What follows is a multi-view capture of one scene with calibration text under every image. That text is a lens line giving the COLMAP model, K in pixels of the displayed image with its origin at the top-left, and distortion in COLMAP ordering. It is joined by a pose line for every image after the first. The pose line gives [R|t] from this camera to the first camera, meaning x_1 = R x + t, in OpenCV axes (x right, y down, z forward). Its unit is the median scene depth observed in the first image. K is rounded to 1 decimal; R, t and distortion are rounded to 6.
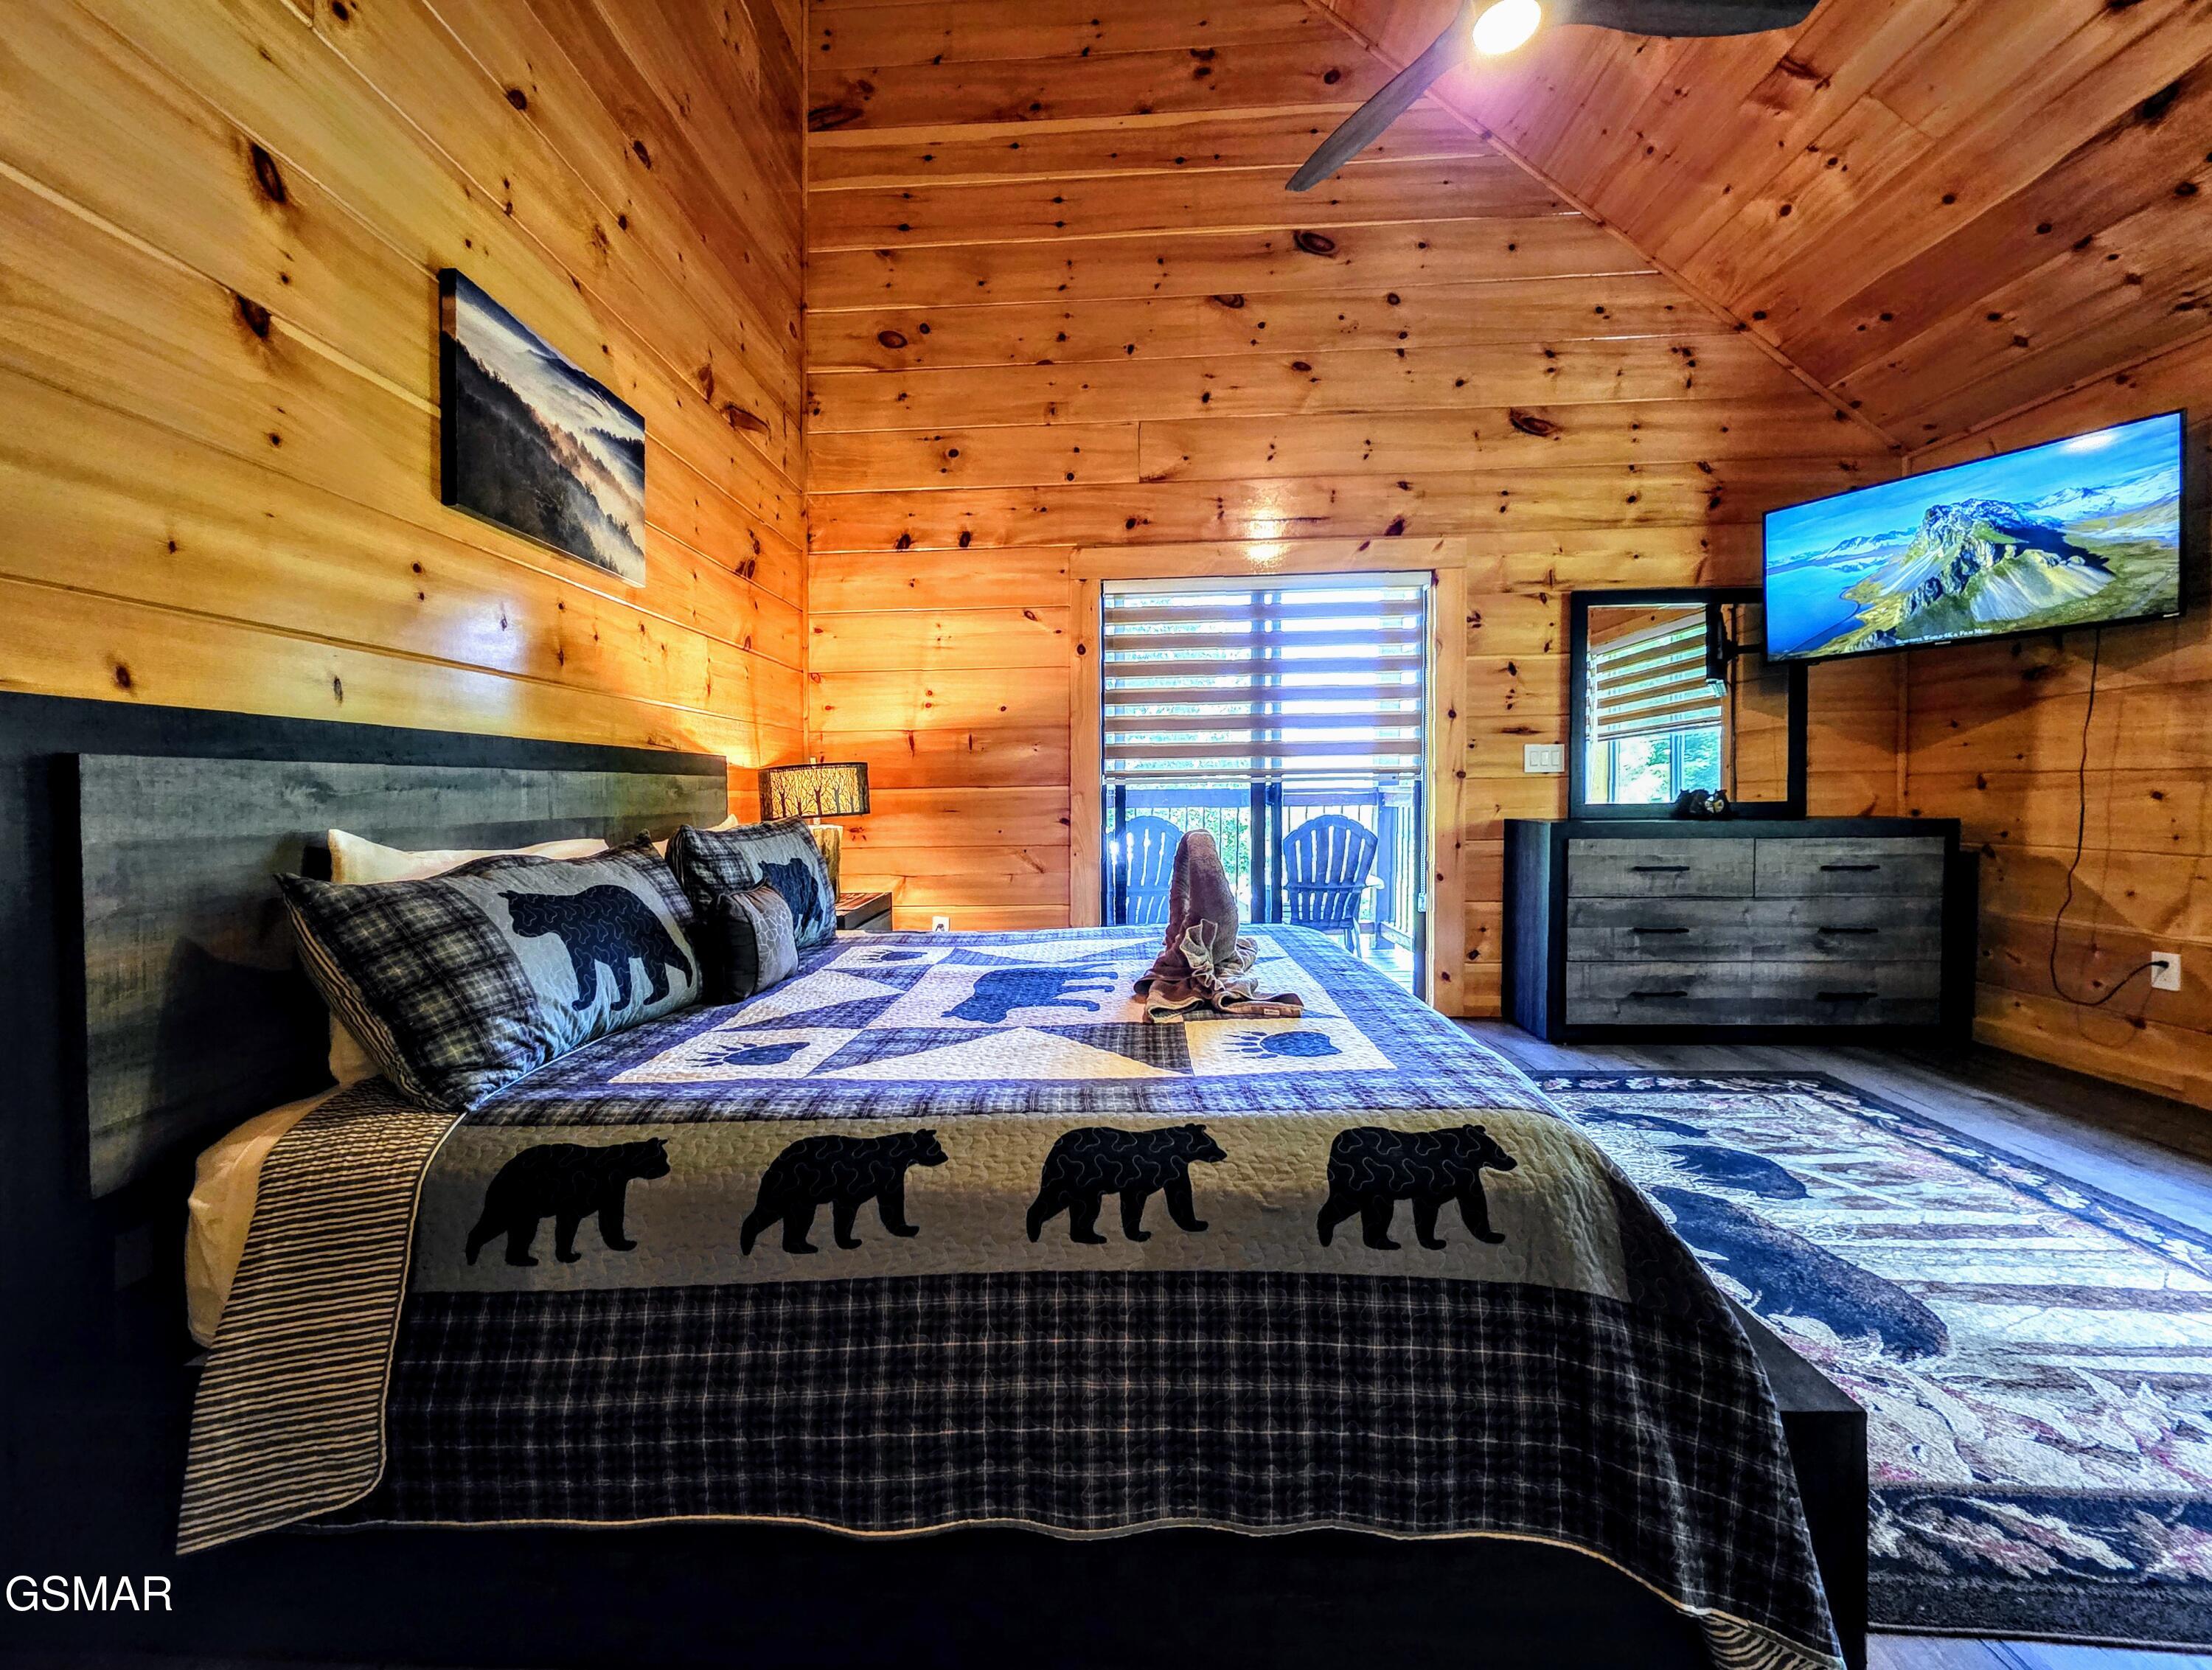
lens RADIAL K [[888.1, 0, 1101.7], [0, 888.1, 828.7], [0, 0, 1]] dist [0.000717, 0.000015]
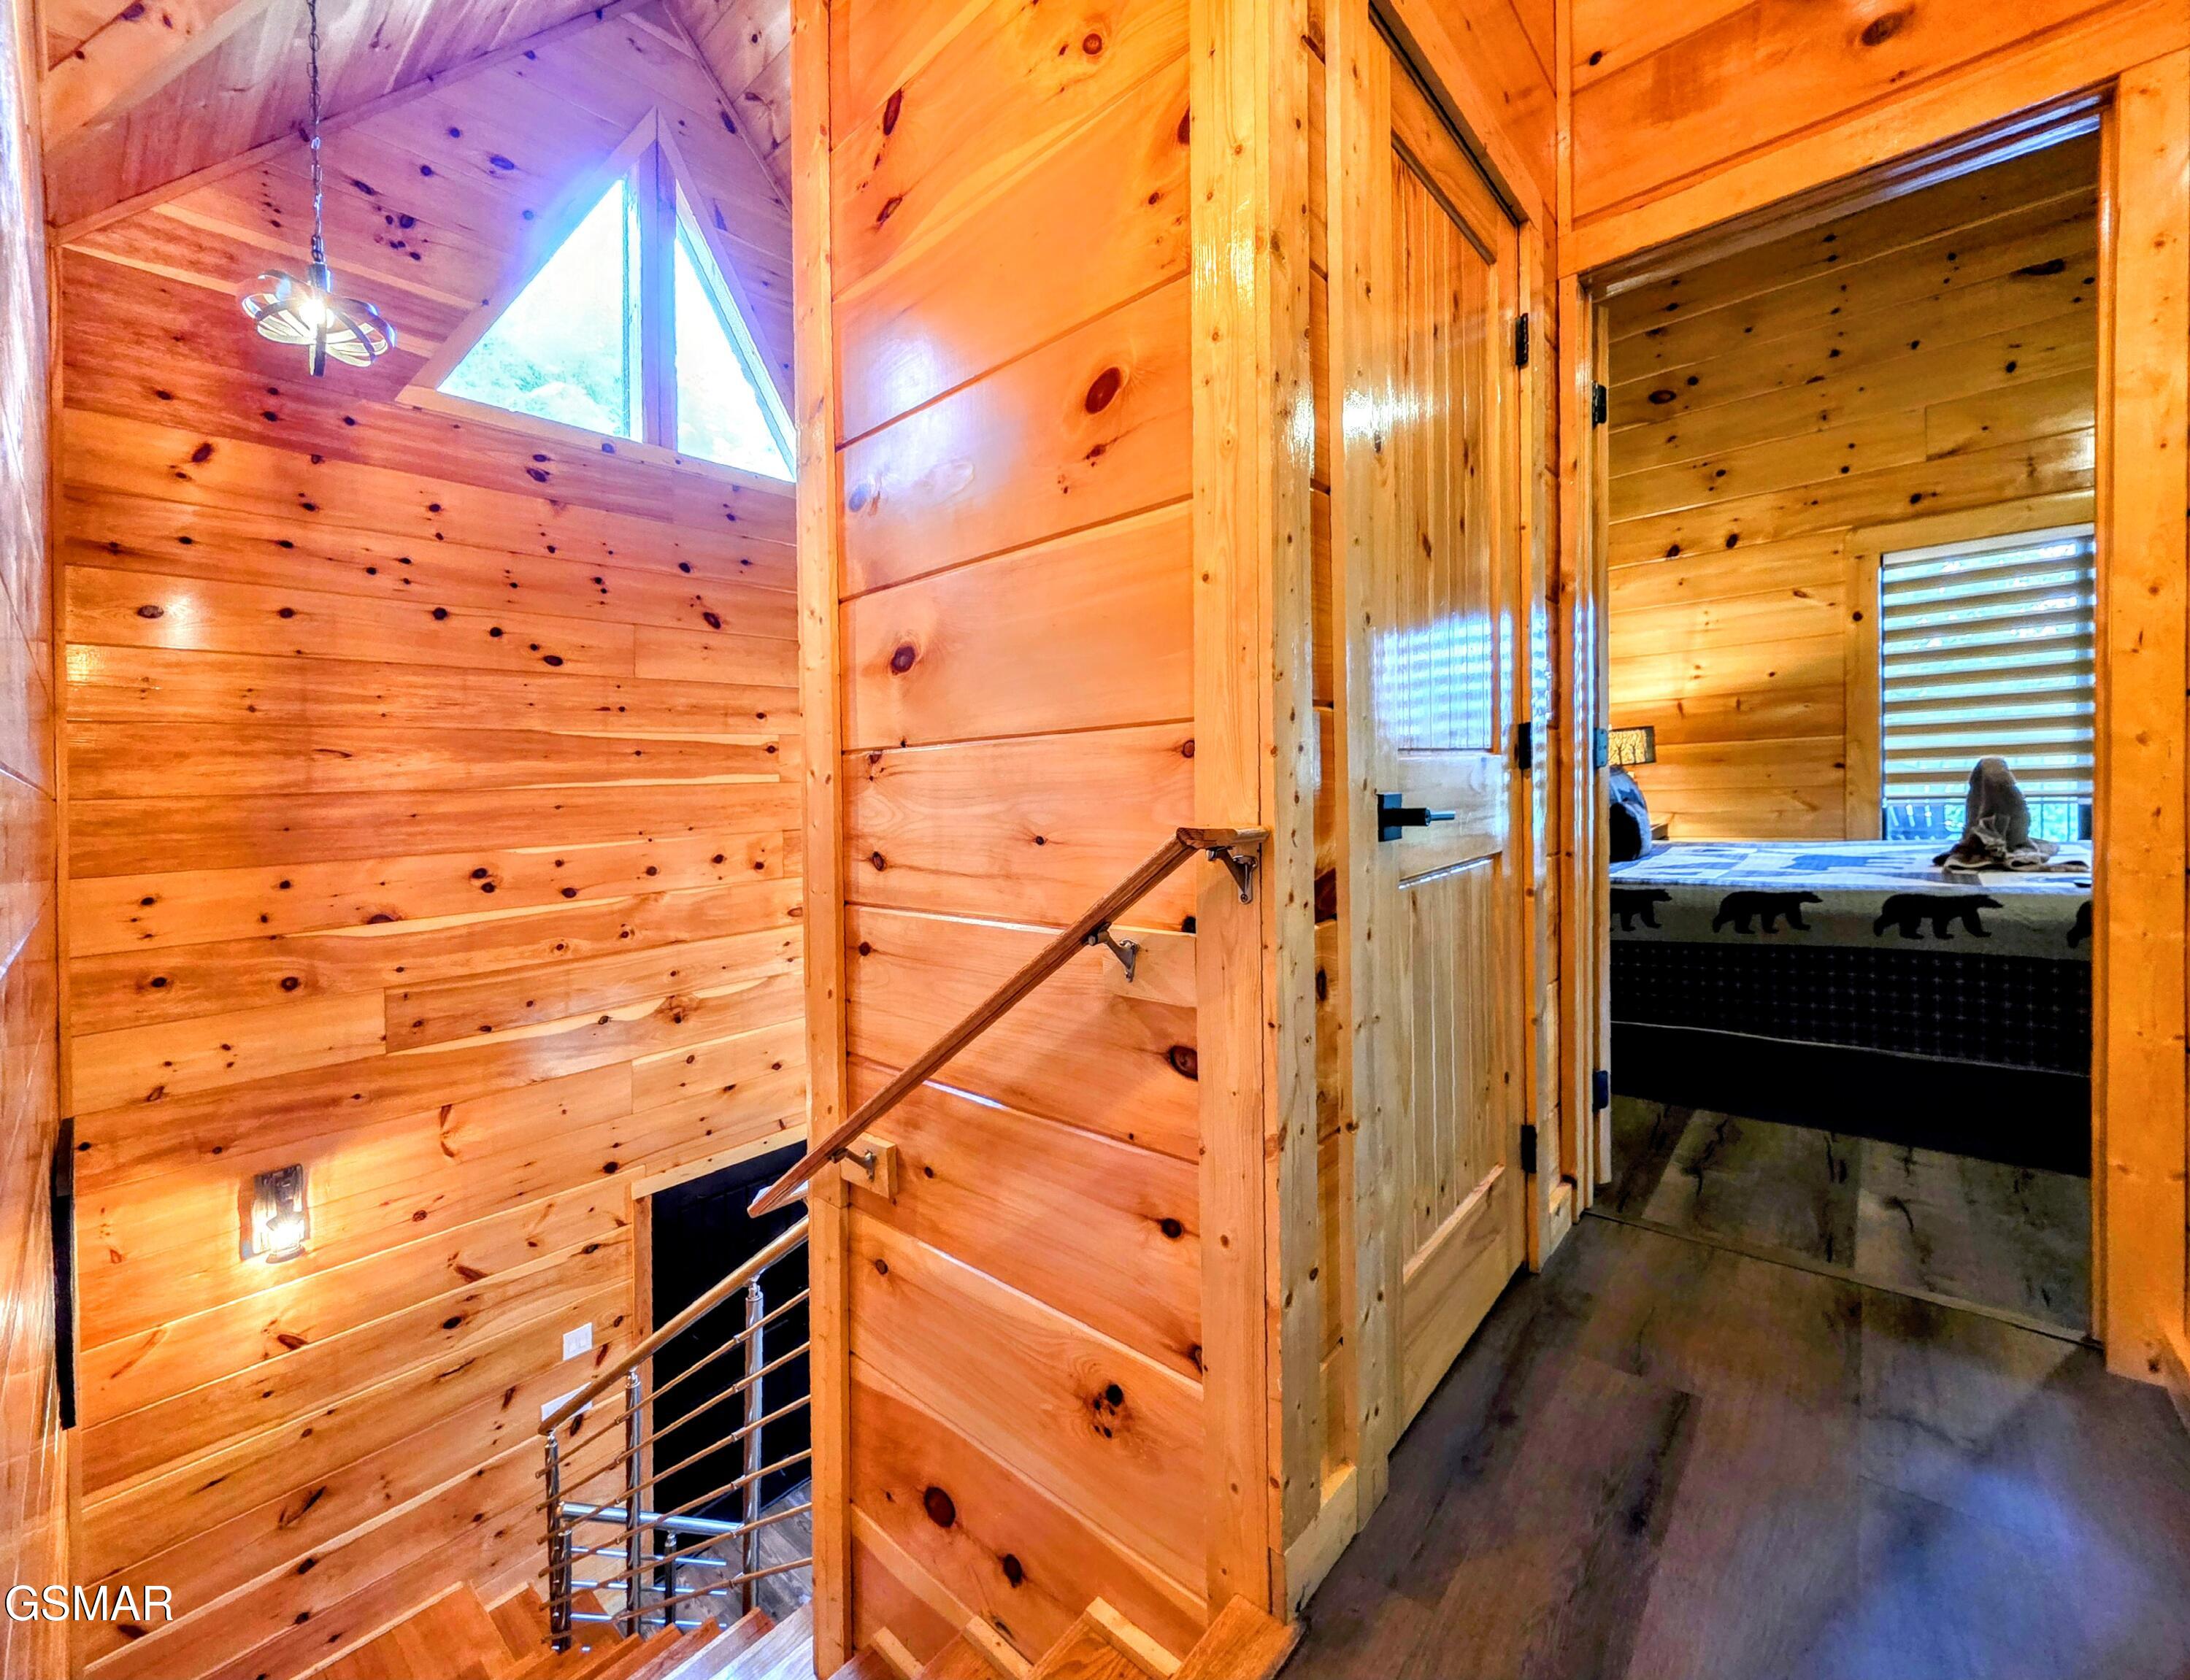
lens RADIAL K [[878.3, 0, 1099.6], [0, 878.3, 799.9], [0, 0, 1]] dist [0.003079, -0.000046]
pose [[0.763429, -0.005012, -0.645872, -0.037677], [0.006792, 0.999977, 0.000268, 0.030243], [0.645856, -0.004591, 0.763446, -0.520529]]
